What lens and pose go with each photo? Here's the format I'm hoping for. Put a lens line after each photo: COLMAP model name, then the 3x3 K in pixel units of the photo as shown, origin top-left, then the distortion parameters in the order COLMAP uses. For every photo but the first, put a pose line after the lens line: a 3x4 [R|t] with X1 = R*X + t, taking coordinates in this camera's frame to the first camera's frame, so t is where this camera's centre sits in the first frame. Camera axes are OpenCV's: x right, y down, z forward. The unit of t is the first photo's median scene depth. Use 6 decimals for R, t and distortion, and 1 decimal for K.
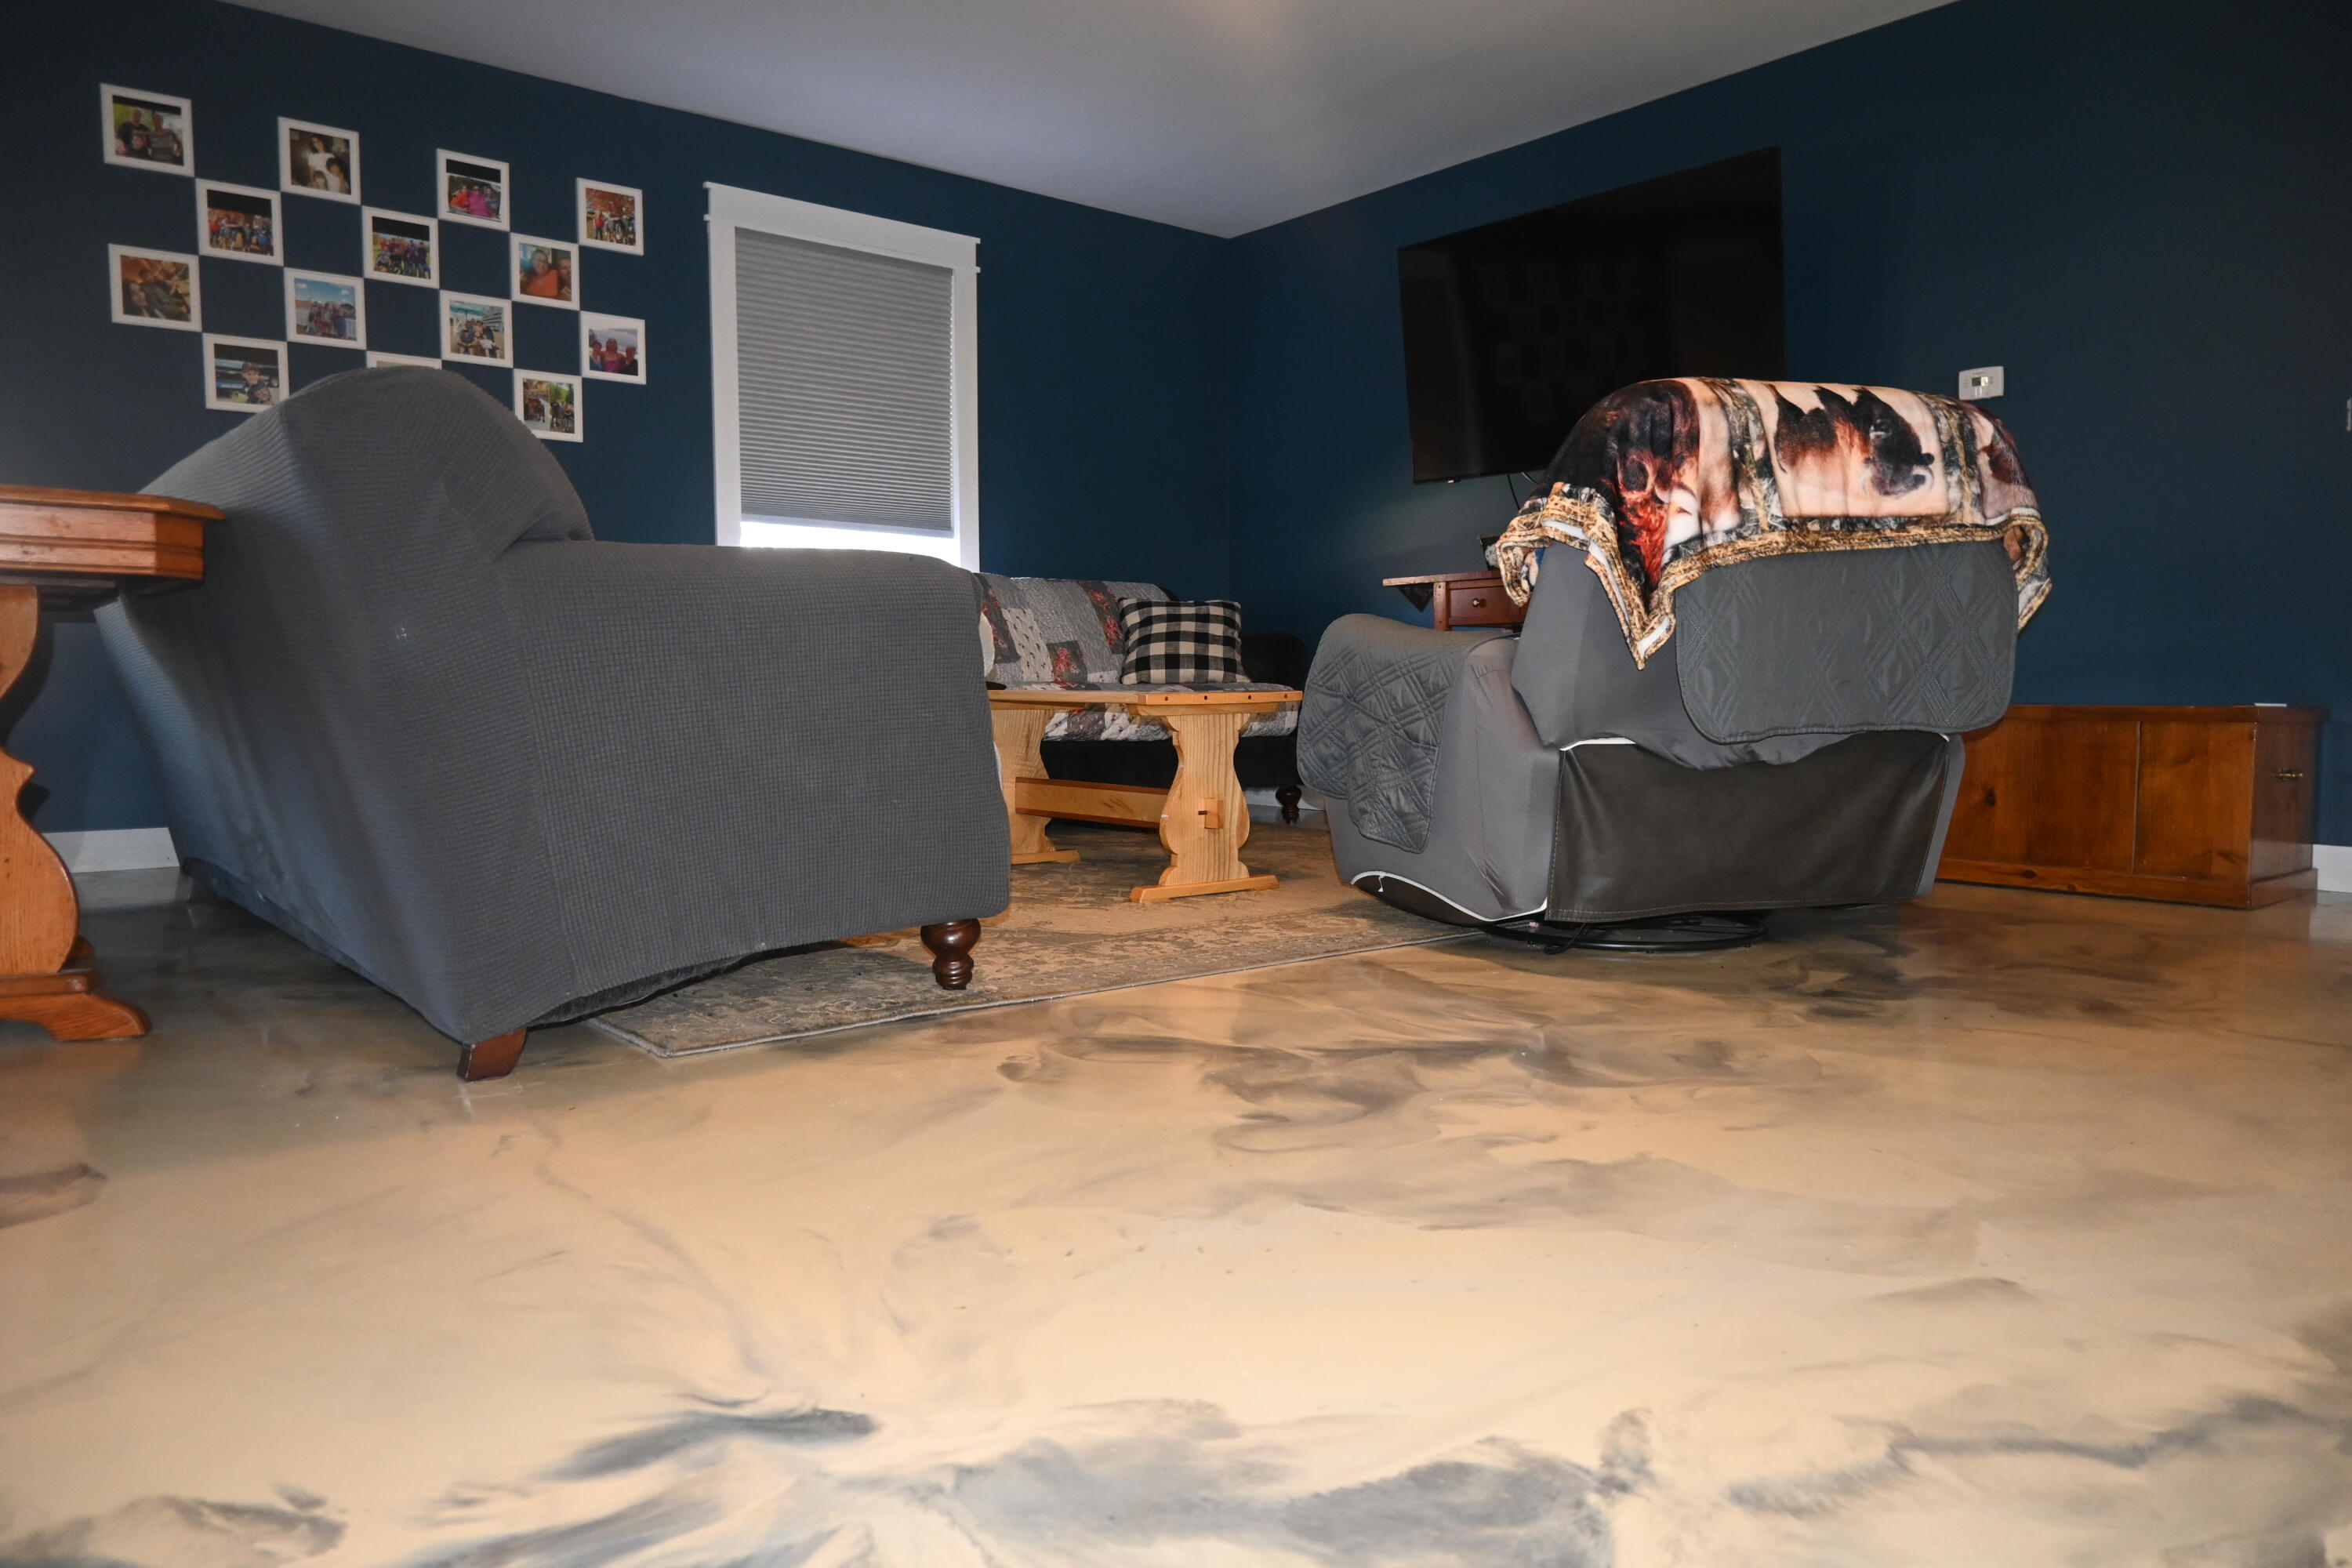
lens RADIAL K [[1574.5, 0, 1176.0], [0, 1574.5, 784.0], [0, 0, 1]] dist [0.000240, -0.019916]
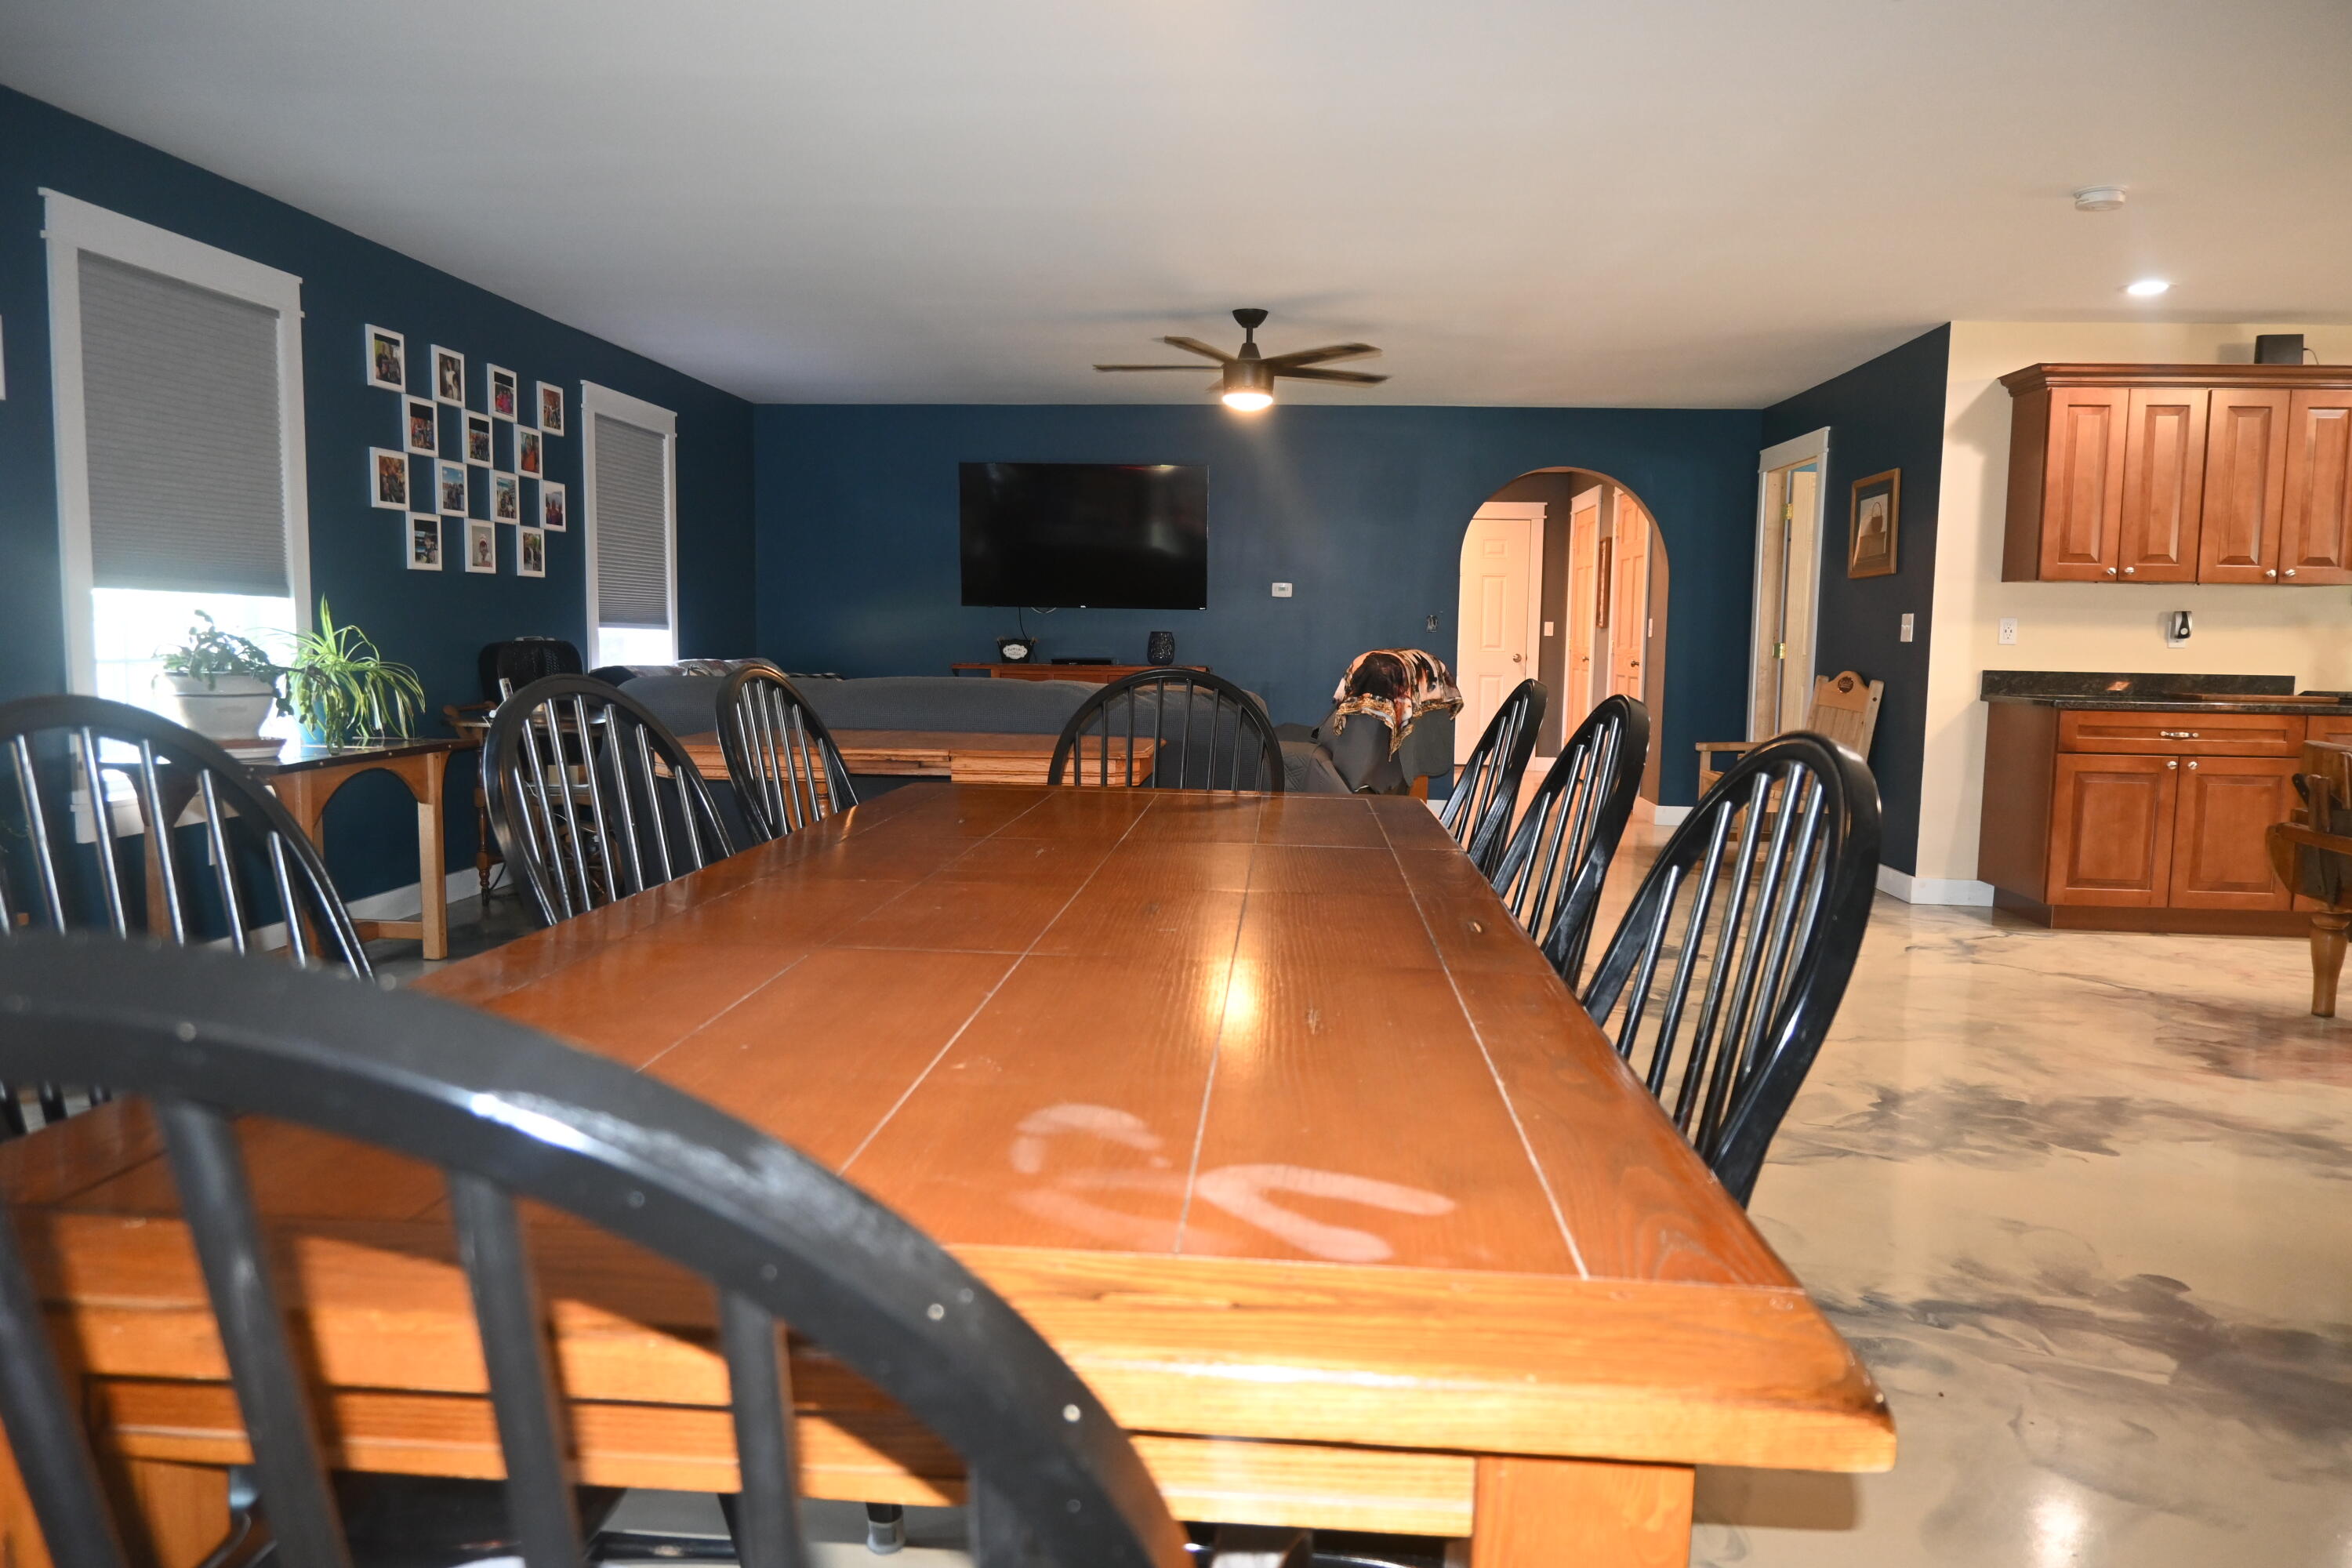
lens RADIAL K [[1574.5, 0, 1176.0], [0, 1574.5, 784.0], [0, 0, 1]] dist [0.000240, -0.019916]
pose [[0.692984, -0.060498, 0.718411, -1.101663], [0.031173, 0.998055, 0.053977, -0.107466], [-0.720279, -0.015010, 0.693522, -0.370283]]
